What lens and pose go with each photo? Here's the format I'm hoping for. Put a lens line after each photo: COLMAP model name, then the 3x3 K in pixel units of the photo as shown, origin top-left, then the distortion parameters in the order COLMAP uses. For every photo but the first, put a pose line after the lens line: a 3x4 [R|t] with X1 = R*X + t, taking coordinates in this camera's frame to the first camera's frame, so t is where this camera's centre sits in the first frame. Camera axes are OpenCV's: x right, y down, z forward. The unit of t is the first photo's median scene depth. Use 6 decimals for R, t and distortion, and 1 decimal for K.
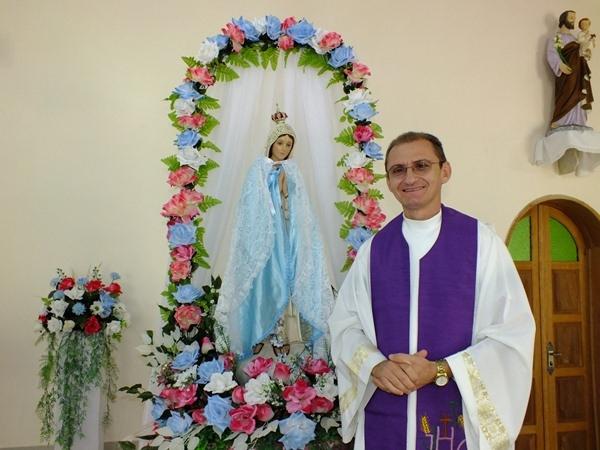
lens RADIAL K [[508.9, 0, 300.2], [0, 508.9, 233.7], [0, 0, 1]] dist [-0.036157, 0.016188]
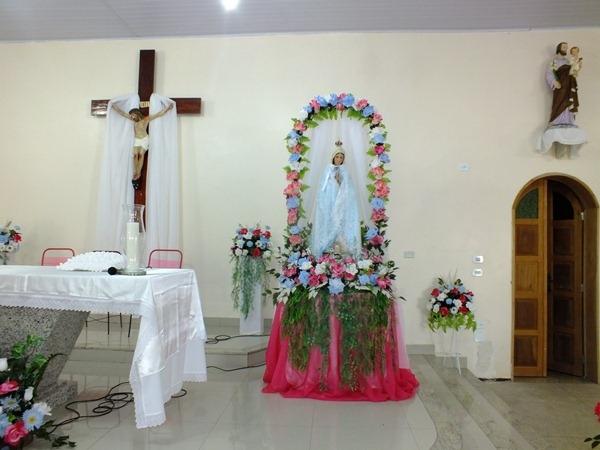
lens RADIAL K [[398.9, 0, 301.1], [0, 398.9, 225.8], [0, 0, 1]] dist [-0.043889, 0.003108]
pose [[0.958193, -0.007694, -0.286019, 0.270789], [0.020527, 0.998911, 0.041896, 0.027906], [0.285385, -0.046016, 0.957308, -0.581737]]
